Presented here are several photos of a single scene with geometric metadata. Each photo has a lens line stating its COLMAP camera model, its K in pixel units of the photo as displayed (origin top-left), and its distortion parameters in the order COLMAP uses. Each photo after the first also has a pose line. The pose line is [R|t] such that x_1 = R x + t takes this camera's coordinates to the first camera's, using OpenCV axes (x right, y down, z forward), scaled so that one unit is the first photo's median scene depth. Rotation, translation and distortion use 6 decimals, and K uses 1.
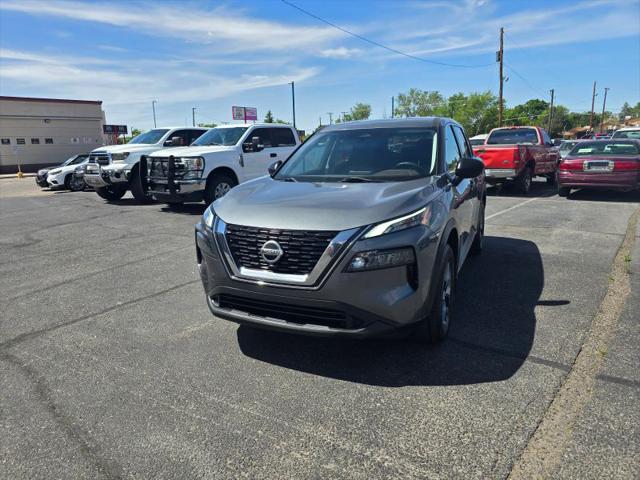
lens RADIAL K [[433.7, 0, 312.2], [0, 433.7, 235.9], [0, 0, 1]] dist [0.048283, -0.047081]
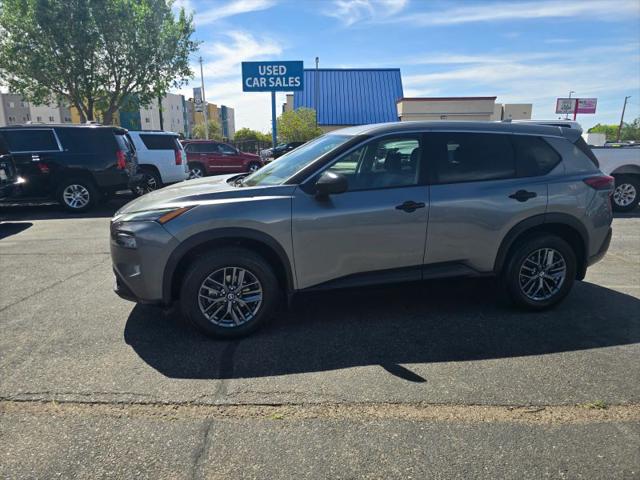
lens RADIAL K [[427.5, 0, 314.1], [0, 427.5, 241.6], [0, 0, 1]] dist [0.054958, -0.045680]
pose [[0.629415, 0.202635, -0.750184, 0.376359], [-0.181050, 0.977074, 0.112017, -0.047680], [0.755684, 0.065316, 0.651672, 0.153435]]
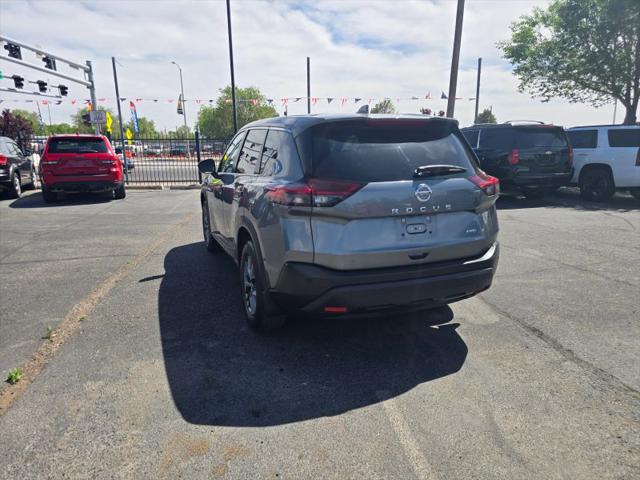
lens RADIAL K [[429.0, 0, 316.4], [0, 429.0, 249.4], [0, 0, 1]] dist [0.065555, -0.068706]
pose [[-0.691471, 0.204319, -0.692909, 0.419273], [-0.121630, 0.912549, 0.390462, -0.183151], [0.712092, 0.354272, -0.606149, 0.808695]]
